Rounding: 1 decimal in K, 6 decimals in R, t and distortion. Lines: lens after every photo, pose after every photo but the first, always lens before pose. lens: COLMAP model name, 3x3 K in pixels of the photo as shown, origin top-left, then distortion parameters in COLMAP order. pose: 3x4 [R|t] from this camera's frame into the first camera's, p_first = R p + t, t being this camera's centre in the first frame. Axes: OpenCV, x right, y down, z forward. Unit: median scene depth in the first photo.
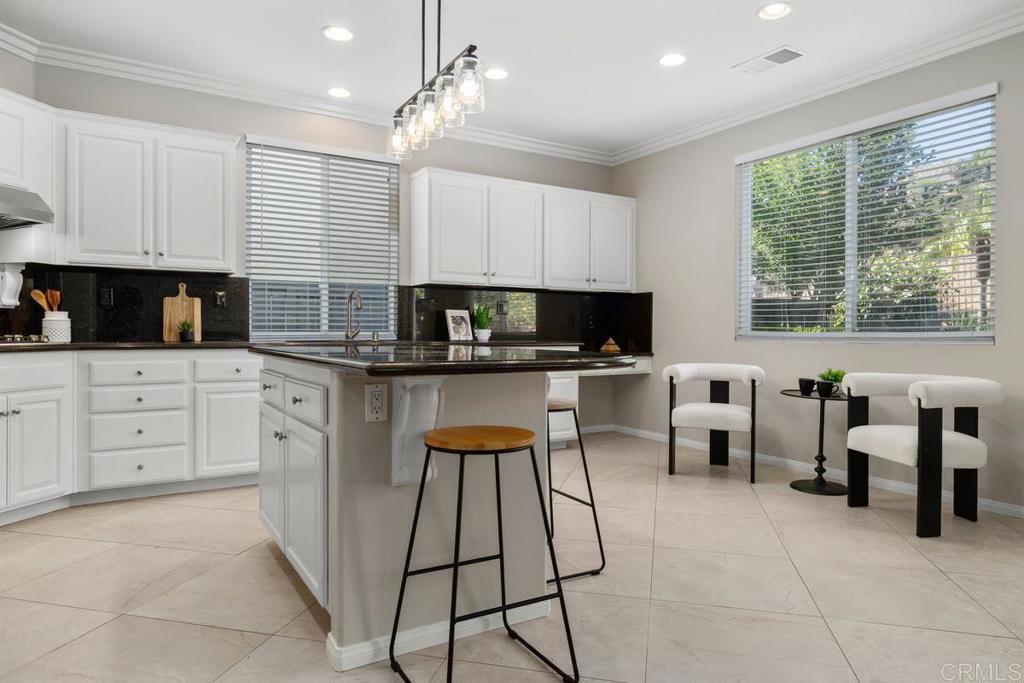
lens RADIAL K [[637.2, 0, 512.0], [0, 637.2, 341.5], [0, 0, 1]] dist [-0.000469, -0.000106]
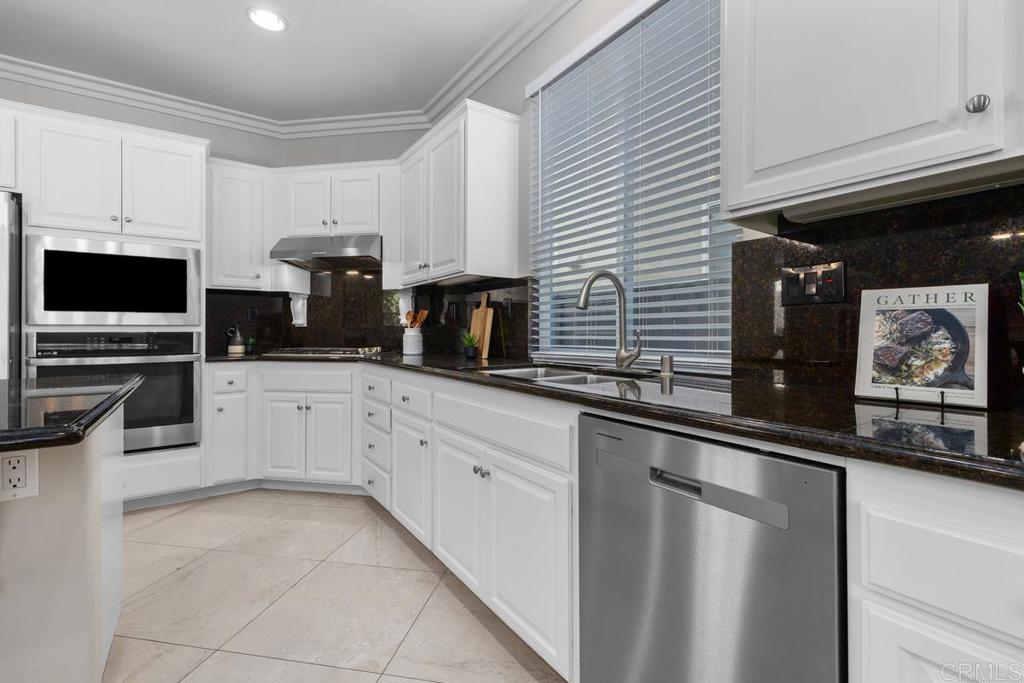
lens RADIAL K [[450.8, 0, 512.0], [0, 450.8, 341.5], [0, 0, 1]] dist [0.001931, 0.000171]
pose [[0.068679, 0.016222, -0.997507, 0.108463], [-0.013451, 0.999792, 0.015333, -0.030243], [0.997548, 0.012365, 0.068883, 0.913374]]
